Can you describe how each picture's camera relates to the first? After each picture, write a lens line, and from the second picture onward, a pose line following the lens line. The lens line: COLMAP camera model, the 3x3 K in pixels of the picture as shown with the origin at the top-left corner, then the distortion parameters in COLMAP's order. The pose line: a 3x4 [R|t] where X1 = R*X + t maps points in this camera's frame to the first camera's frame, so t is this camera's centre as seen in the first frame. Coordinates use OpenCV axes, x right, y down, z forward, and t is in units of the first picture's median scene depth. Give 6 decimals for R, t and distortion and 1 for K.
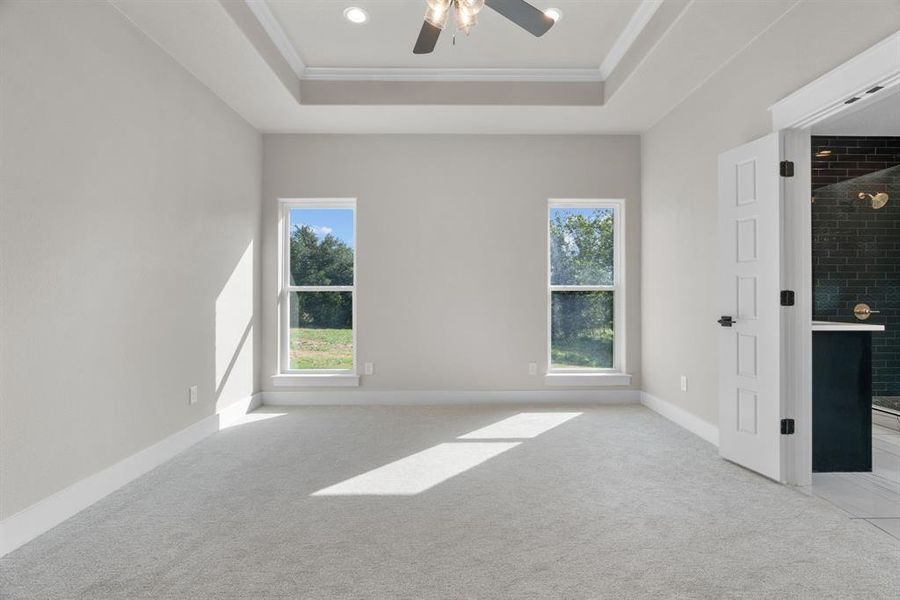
lens RADIAL K [[410.9, 0, 456.3], [0, 410.9, 295.2], [0, 0, 1]] dist [-0.010228, 0.004939]
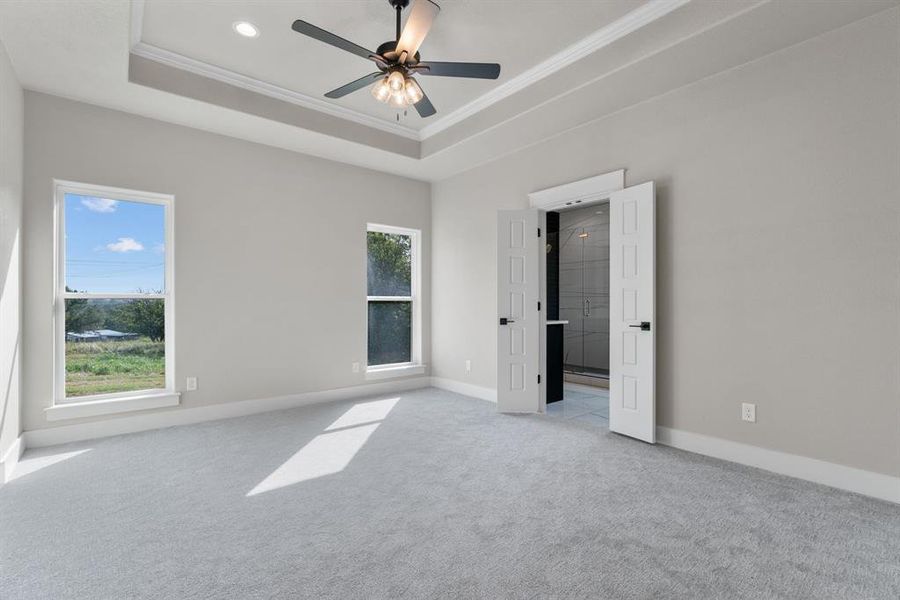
lens RADIAL K [[428.9, 0, 451.9], [0, 428.9, 302.0], [0, 0, 1]] dist [-0.001062, 0.000712]
pose [[0.770778, 0.005282, 0.637082, -0.382983], [-0.002362, 0.999982, -0.005432, -0.000167], [-0.637099, 0.002682, 0.770777, -0.108412]]
